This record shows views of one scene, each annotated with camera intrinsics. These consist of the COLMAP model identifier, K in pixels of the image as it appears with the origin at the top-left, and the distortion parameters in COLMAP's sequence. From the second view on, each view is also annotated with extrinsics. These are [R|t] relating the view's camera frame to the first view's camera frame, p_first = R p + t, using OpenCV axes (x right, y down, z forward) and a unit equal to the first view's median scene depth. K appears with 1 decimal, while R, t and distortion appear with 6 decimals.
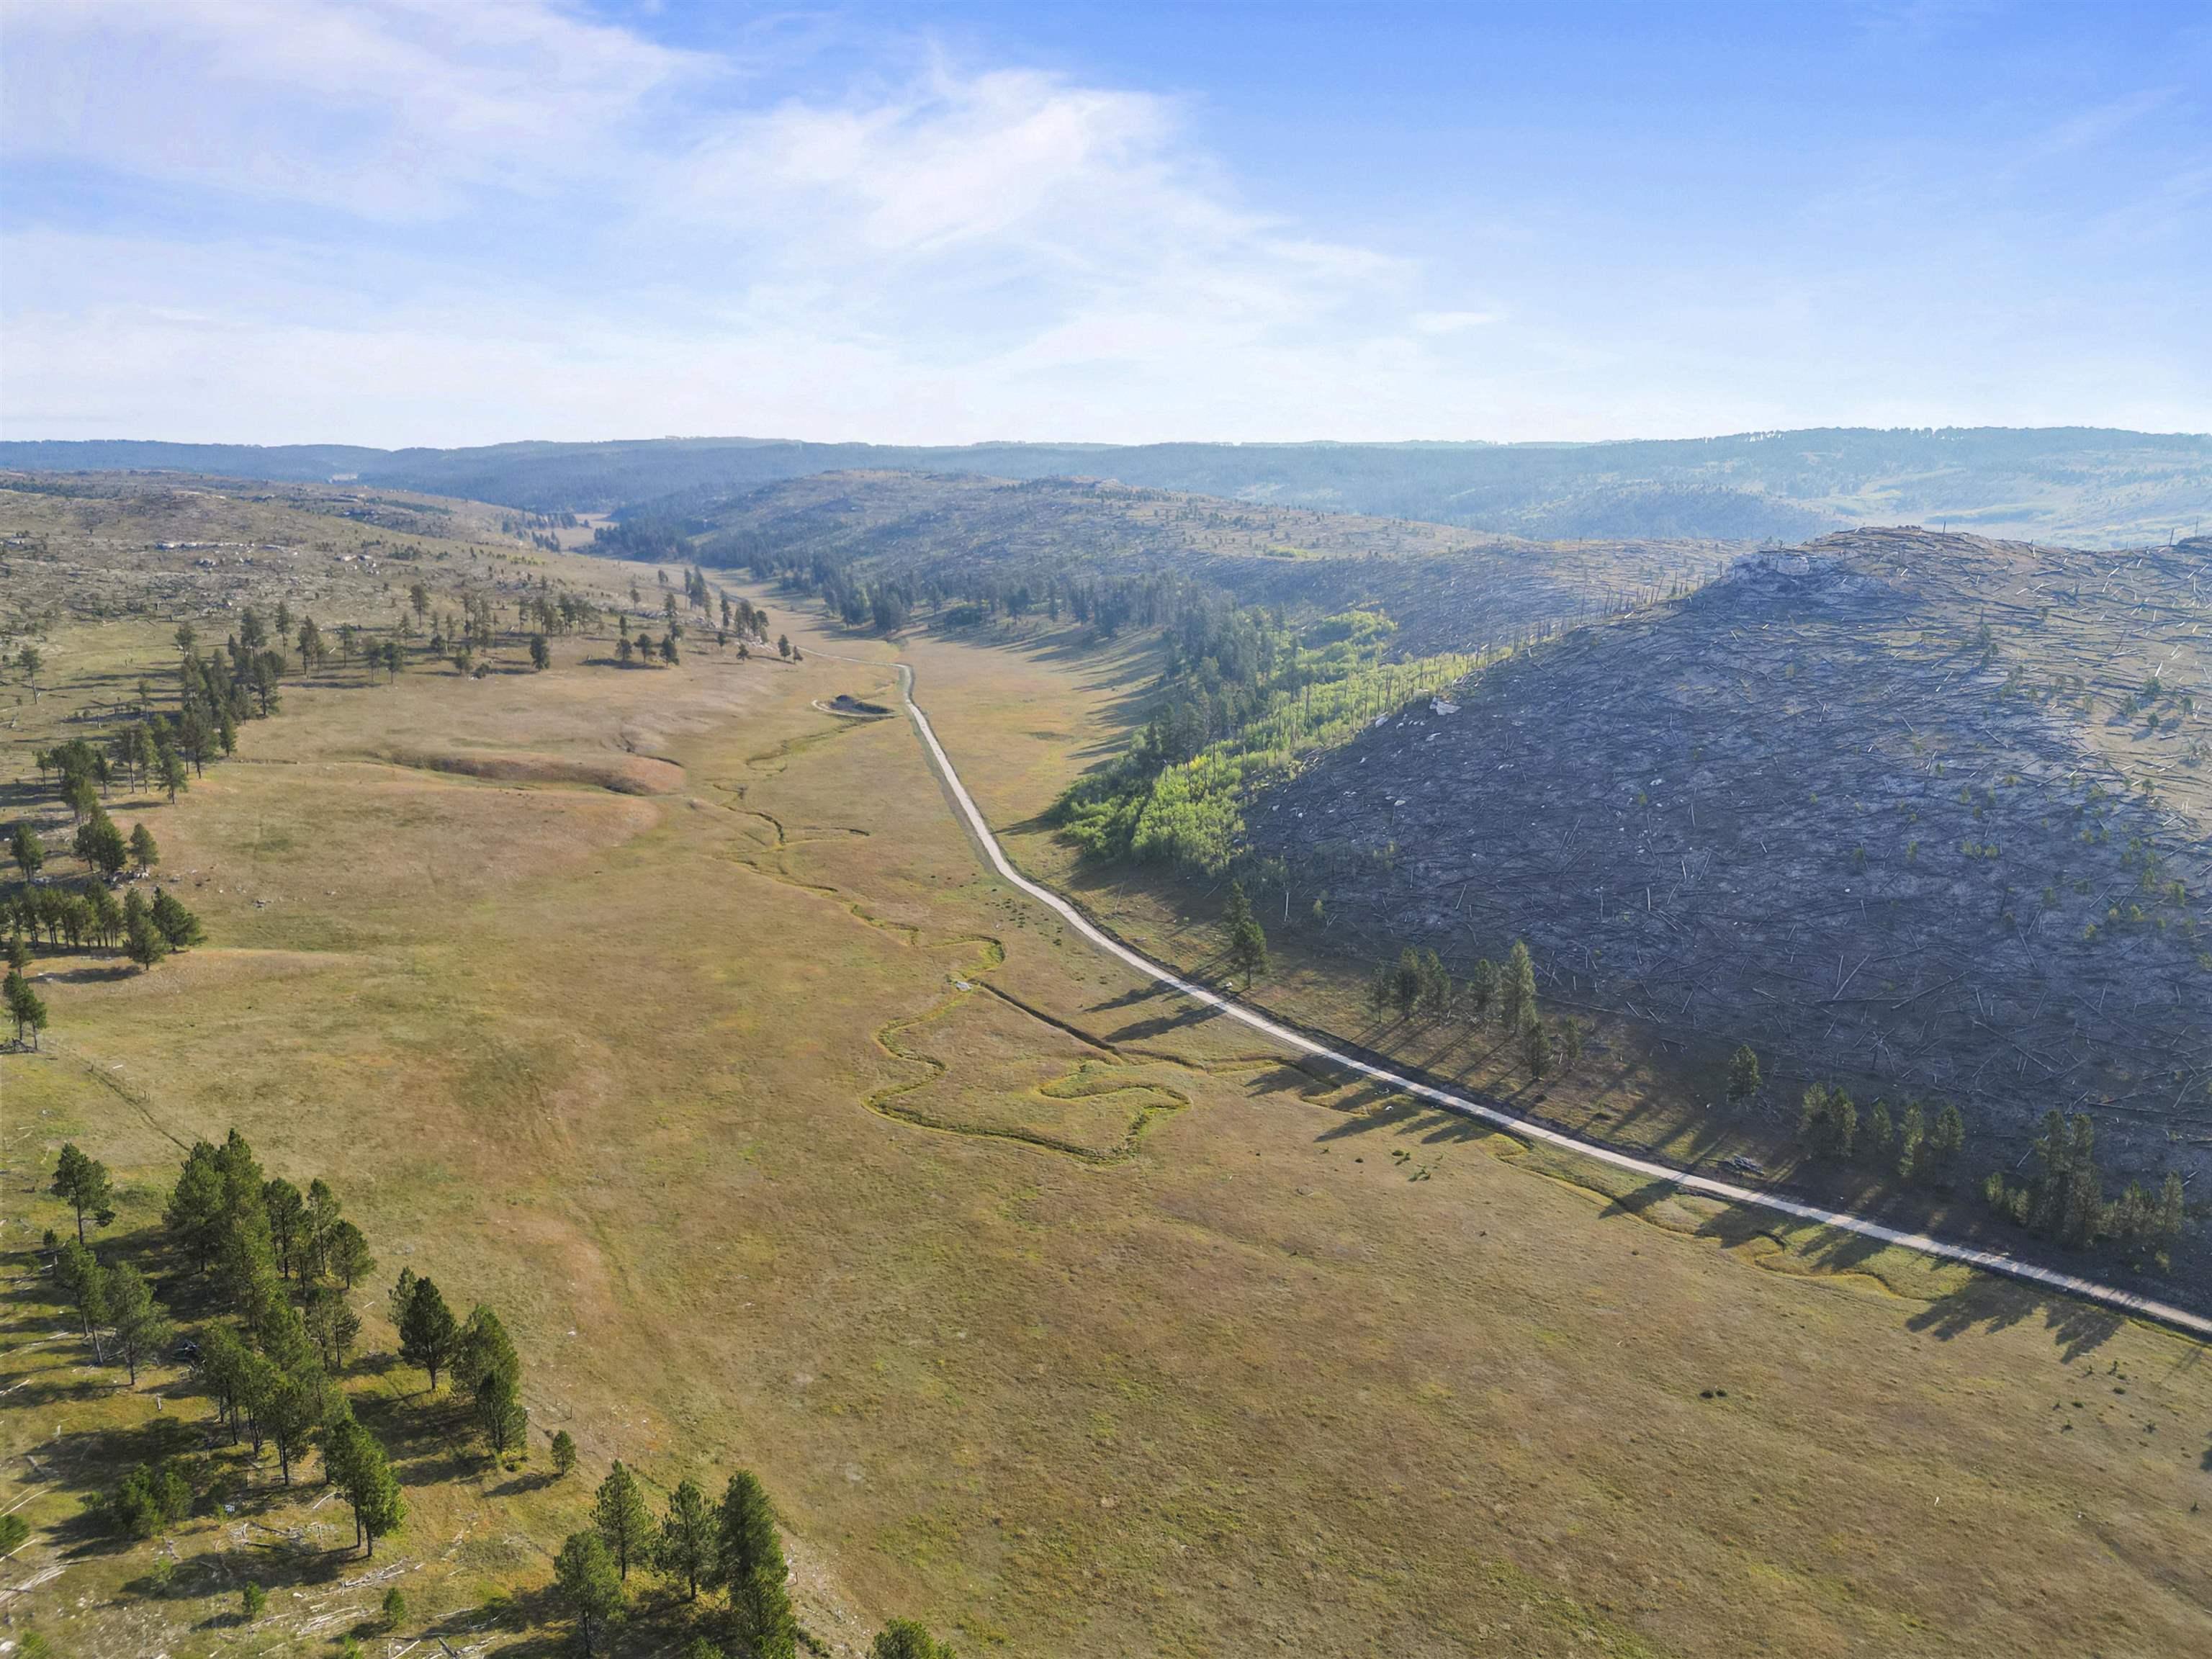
lens RADIAL K [[1535.1, 0, 1103.4], [0, 1535.1, 840.6], [0, 0, 1]] dist [0.084152, -0.085182]
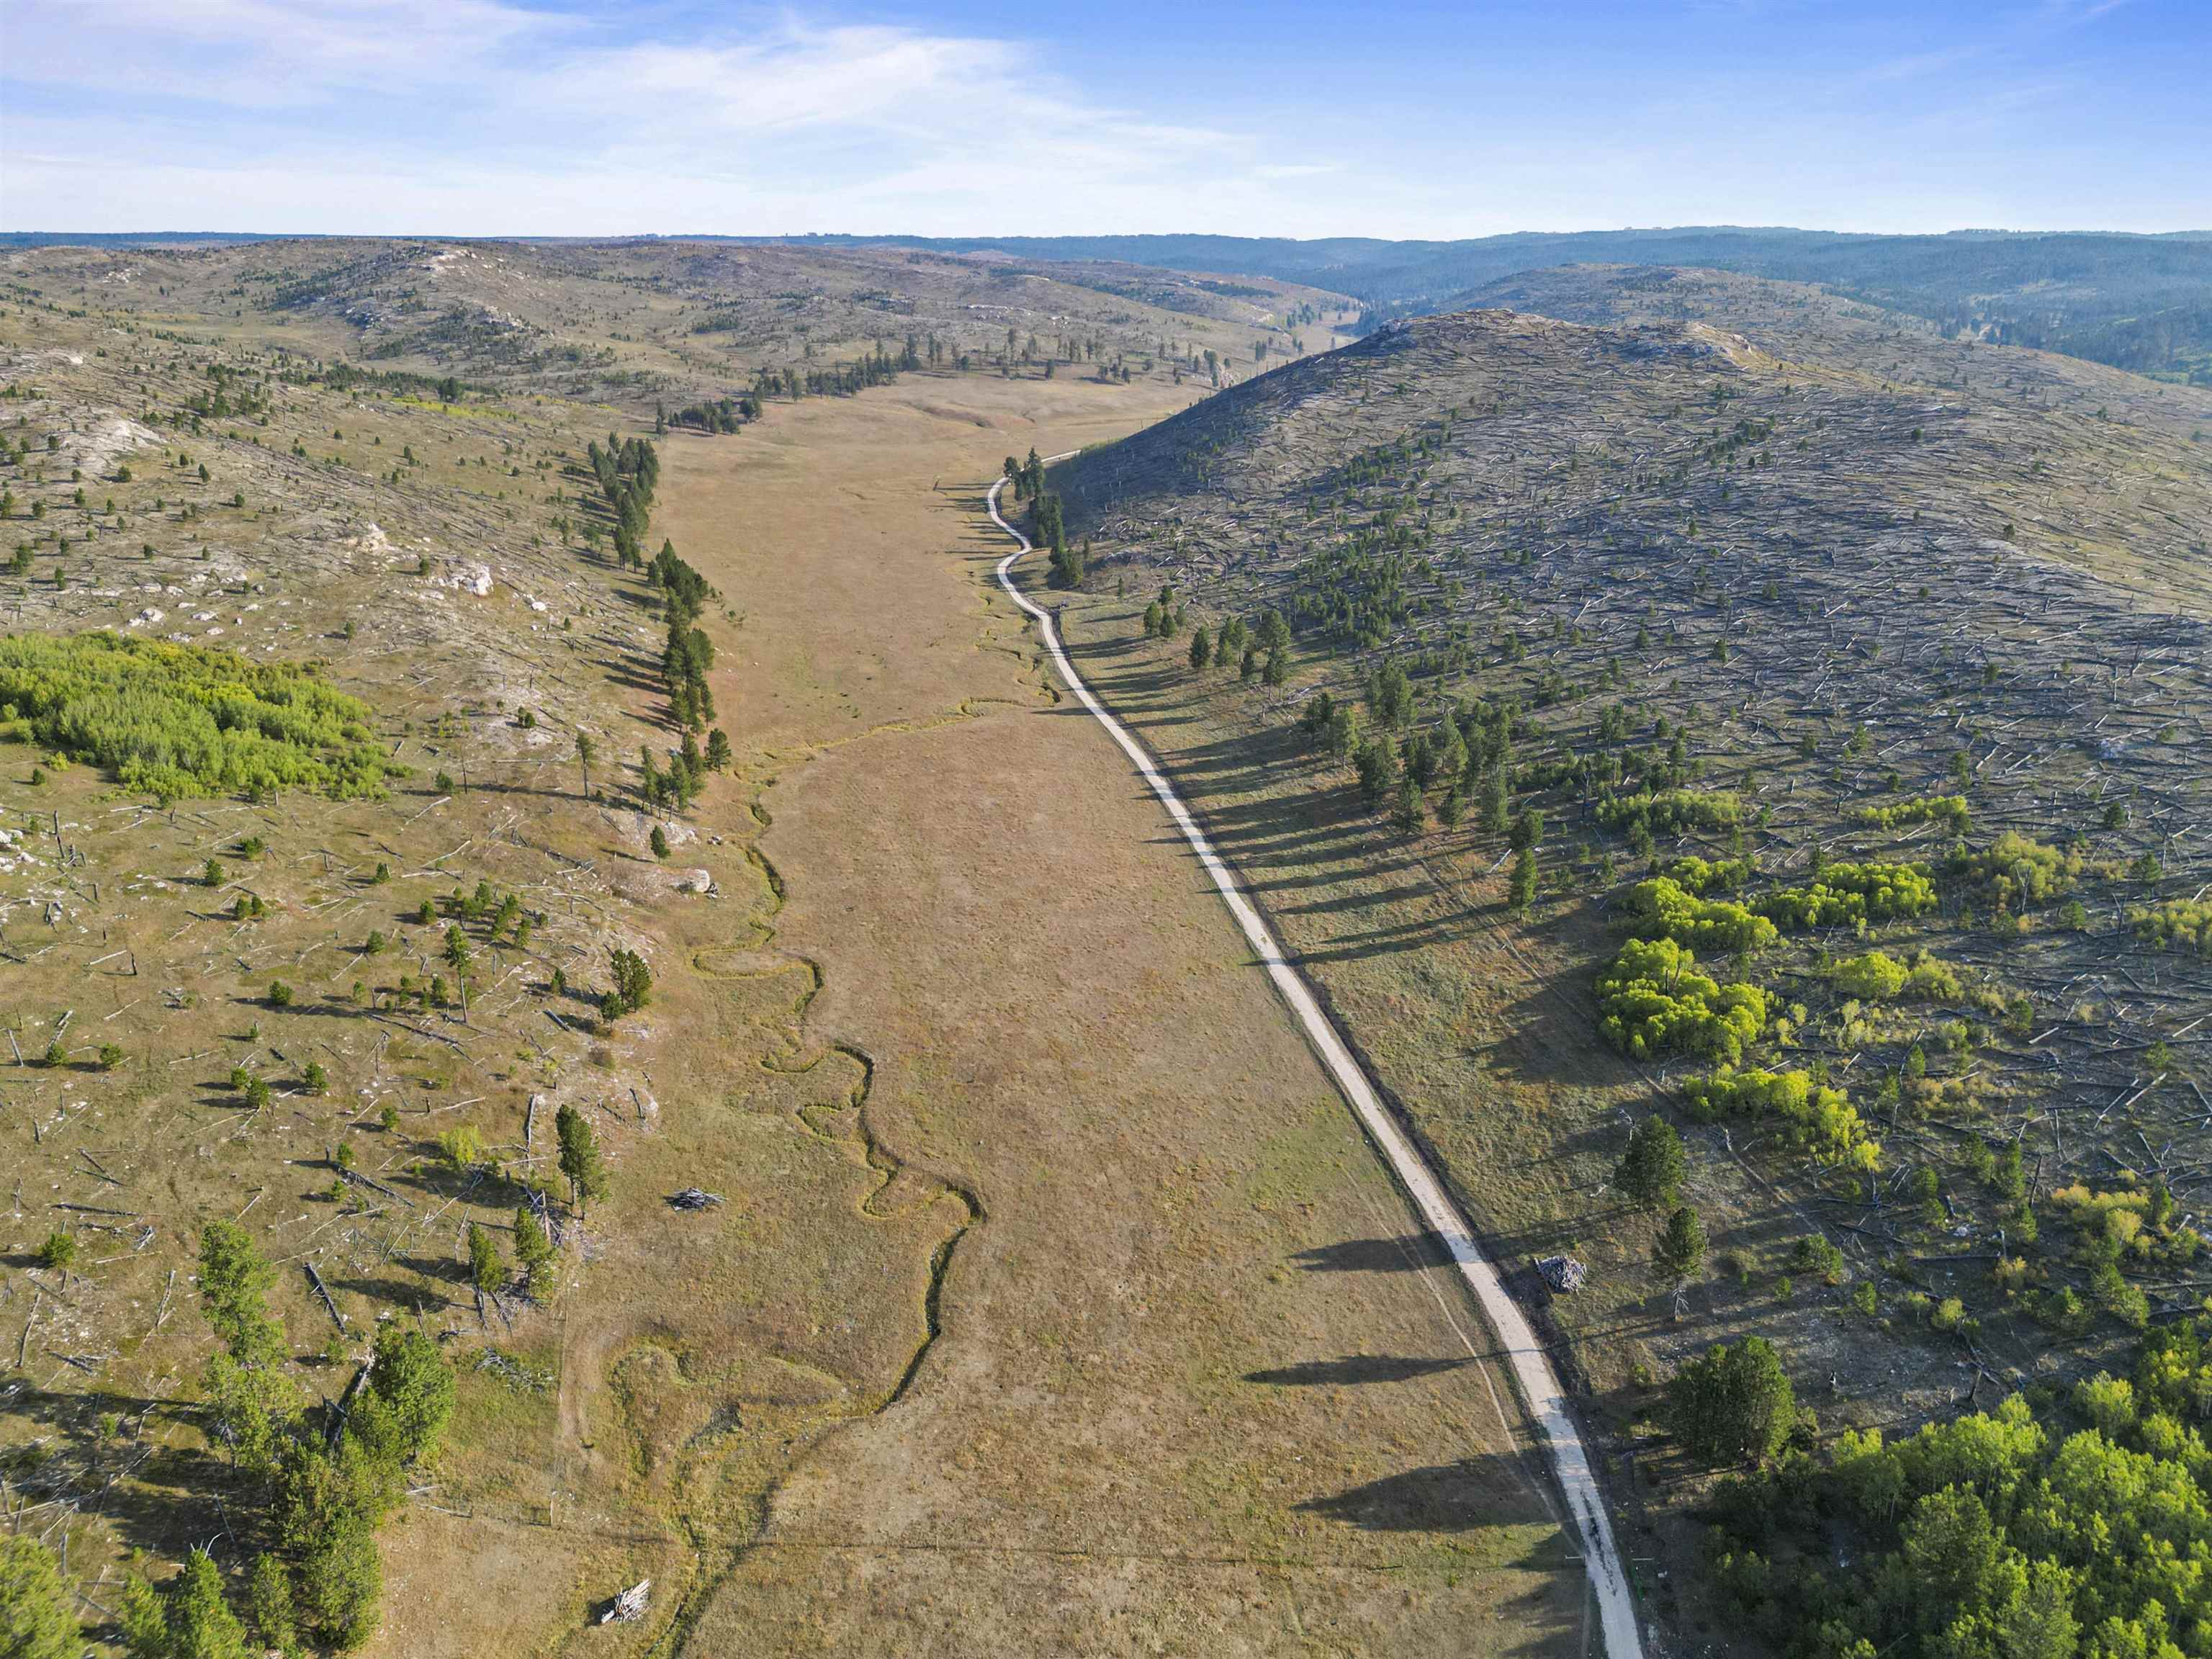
lens RADIAL K [[1554.7, 0, 1106.0], [0, 1554.7, 829.5], [0, 0, 1]] dist [0.074782, -0.065714]
pose [[0.802428, 0.216760, -0.555990, 0.543762], [-0.153065, 0.975289, 0.159320, 0.067174], [0.576785, -0.042740, 0.815777, -0.310819]]
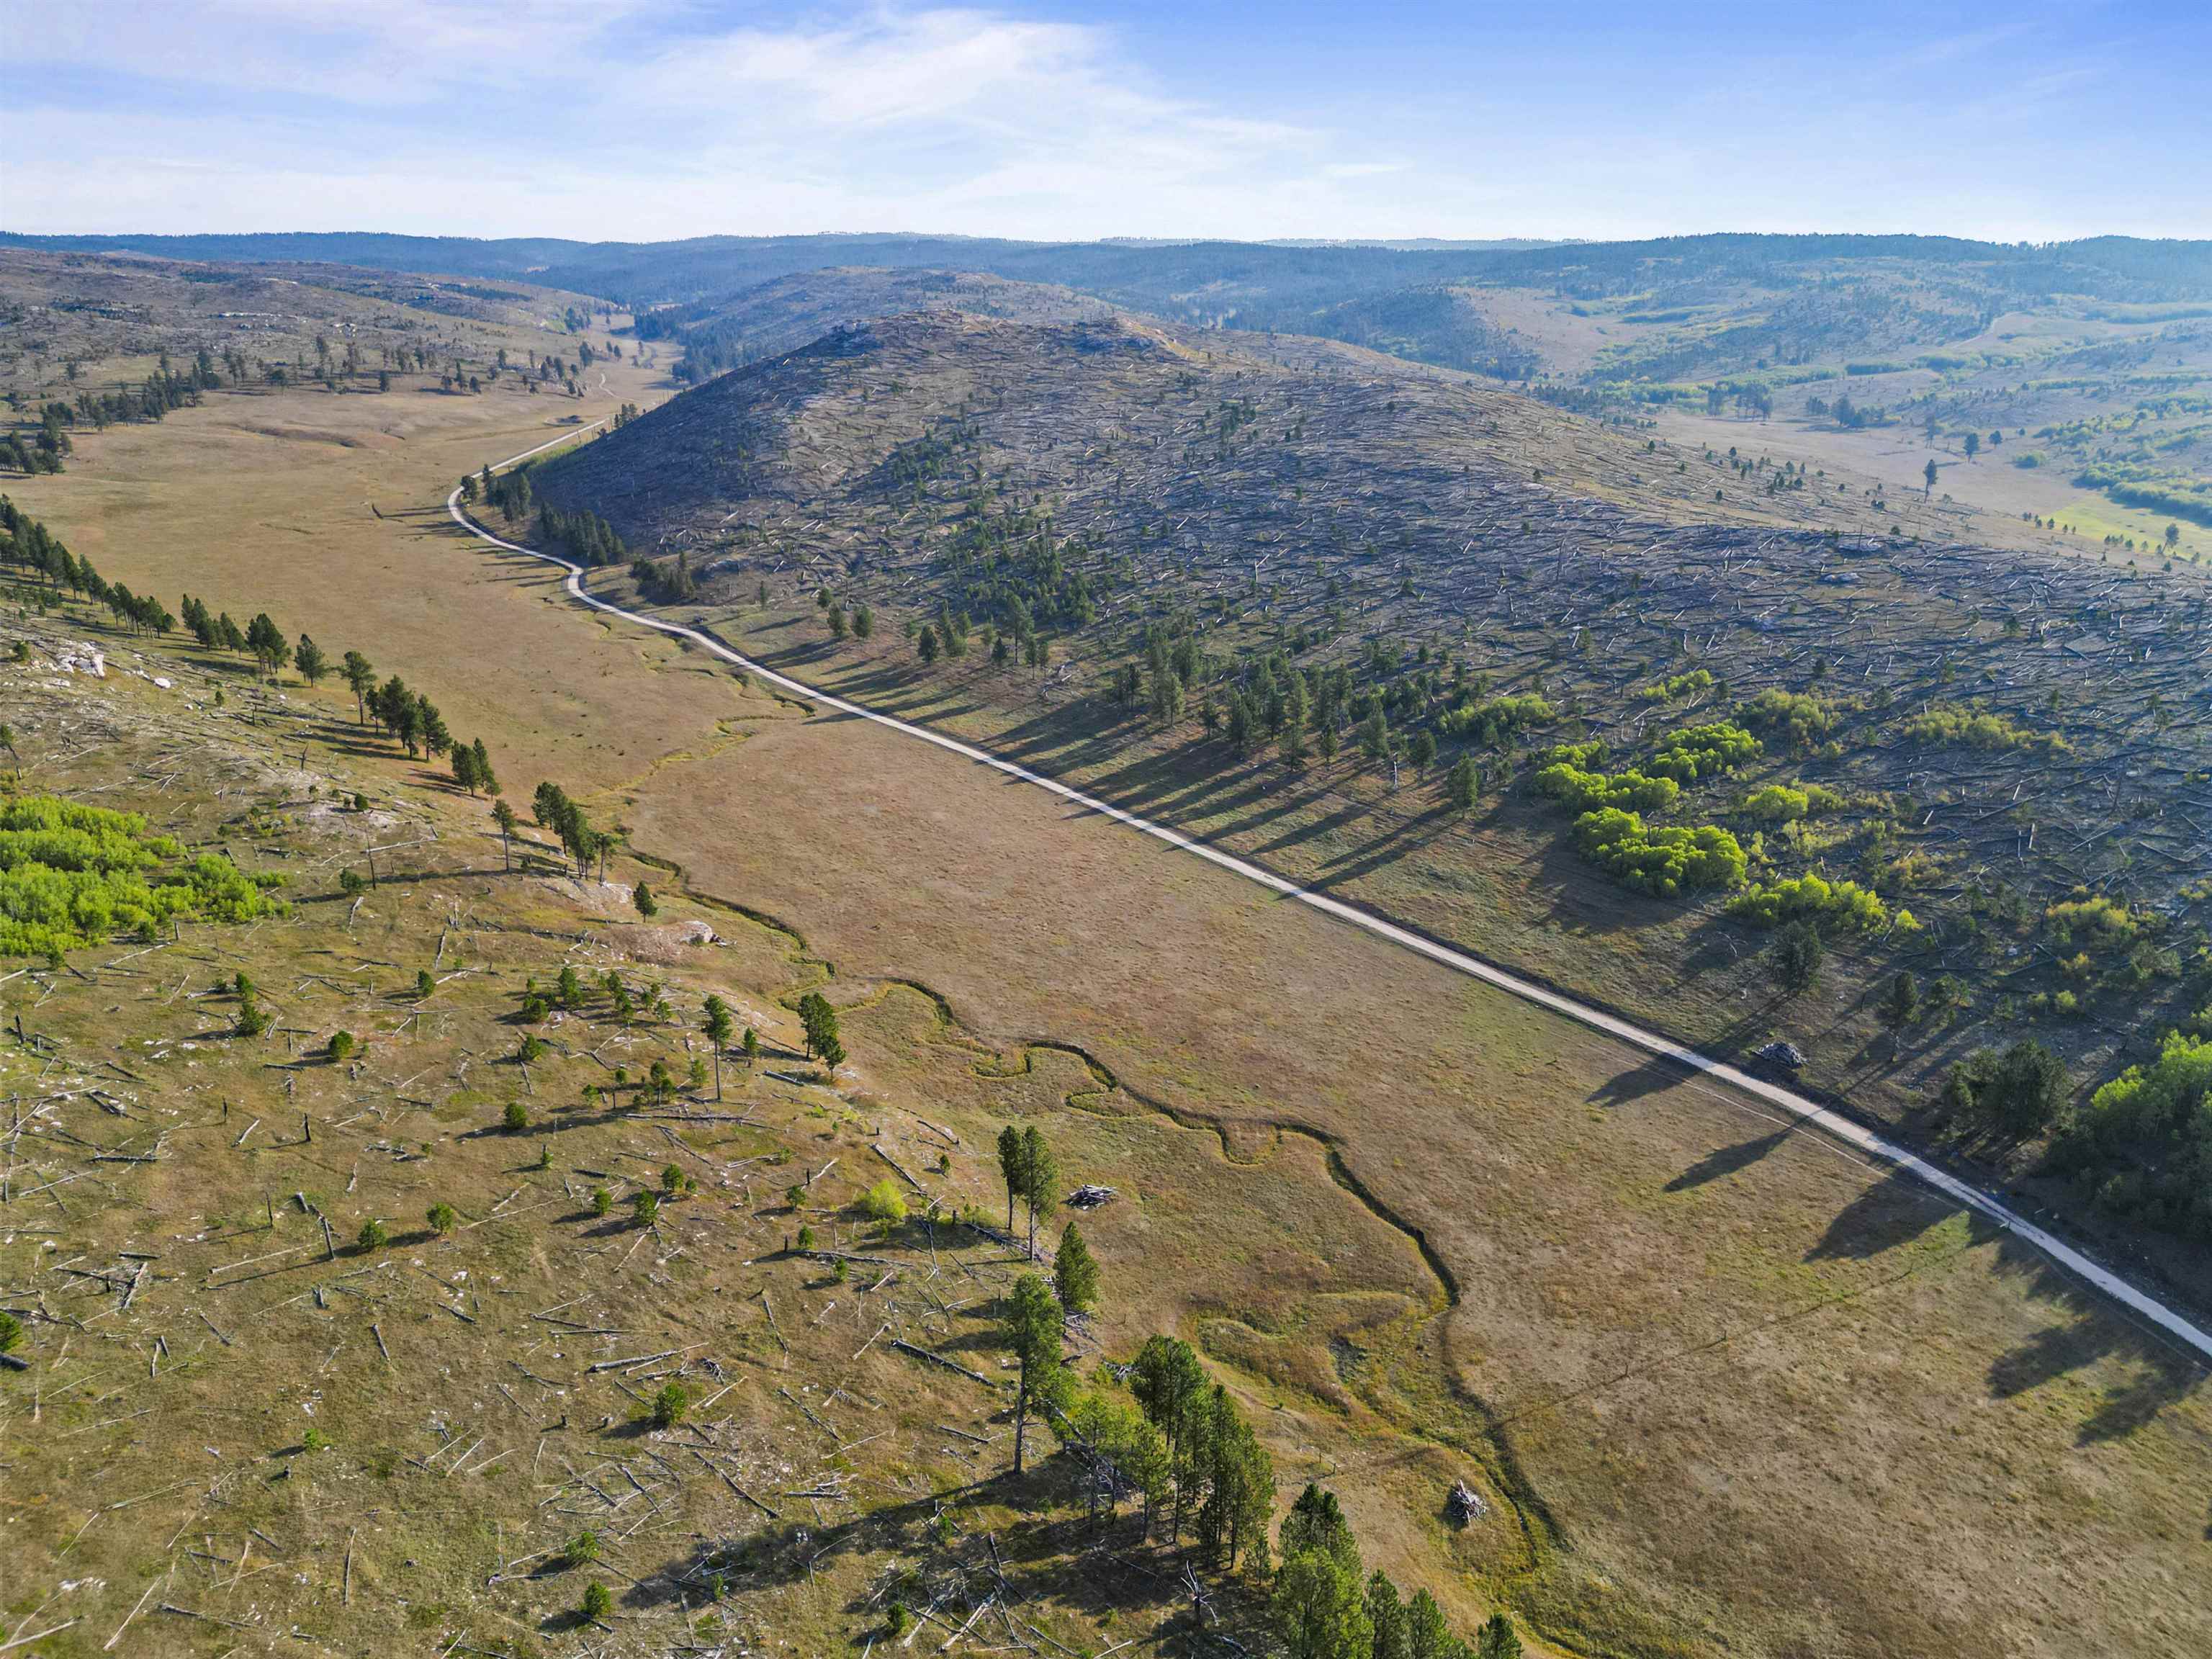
lens RADIAL K [[1535.1, 0, 1103.4], [0, 1535.1, 840.6], [0, 0, 1]] dist [0.084152, -0.085182]
pose [[0.988296, 0.058801, -0.140761, 0.428044], [-0.041570, 0.991614, 0.122367, 0.083273], [0.146776, -0.115083, 0.982452, -0.369278]]
